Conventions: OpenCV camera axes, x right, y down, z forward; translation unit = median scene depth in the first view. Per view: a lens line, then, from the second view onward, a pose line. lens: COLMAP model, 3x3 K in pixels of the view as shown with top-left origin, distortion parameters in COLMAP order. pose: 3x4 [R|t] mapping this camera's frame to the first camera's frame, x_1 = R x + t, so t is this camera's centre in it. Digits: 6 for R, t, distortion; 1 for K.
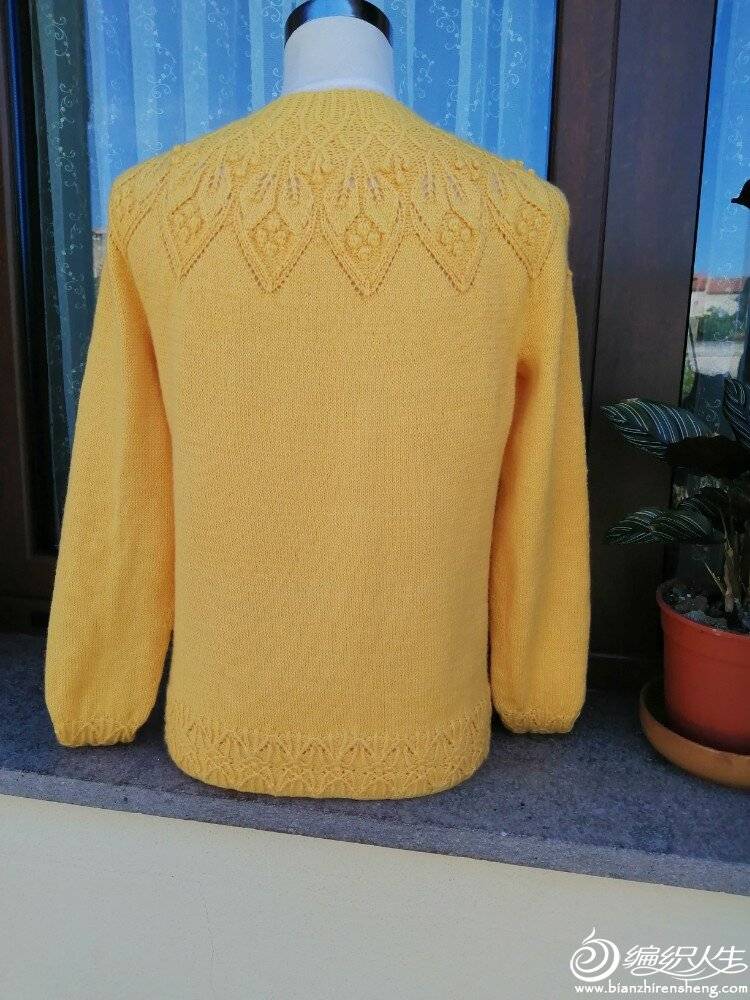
lens RADIAL K [[796.7, 0, 375.0], [0, 796.7, 500.0], [0, 0, 1]] dist [-0.055334, -0.000701]
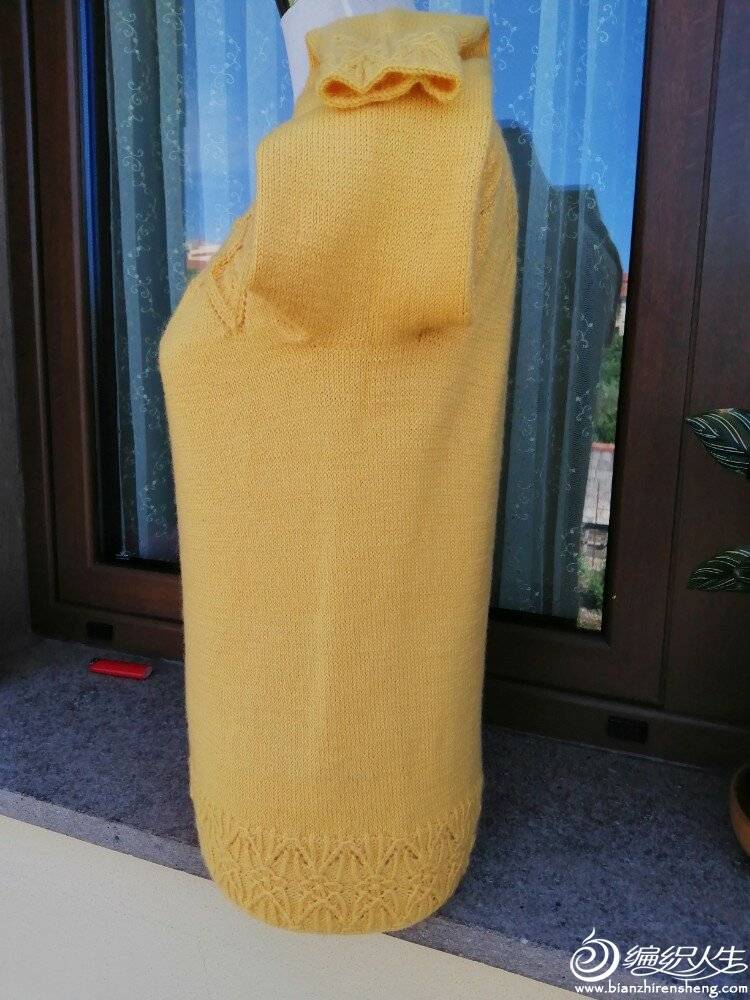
lens RADIAL K [[796.7, 0, 375.0], [0, 796.7, 500.0], [0, 0, 1]] dist [-0.055334, -0.000701]
pose [[0.978249, 0.035979, -0.204292, 0.144539], [-0.041520, 0.998875, -0.022901, -0.002961], [0.203239, 0.030885, 0.978642, 0.153652]]
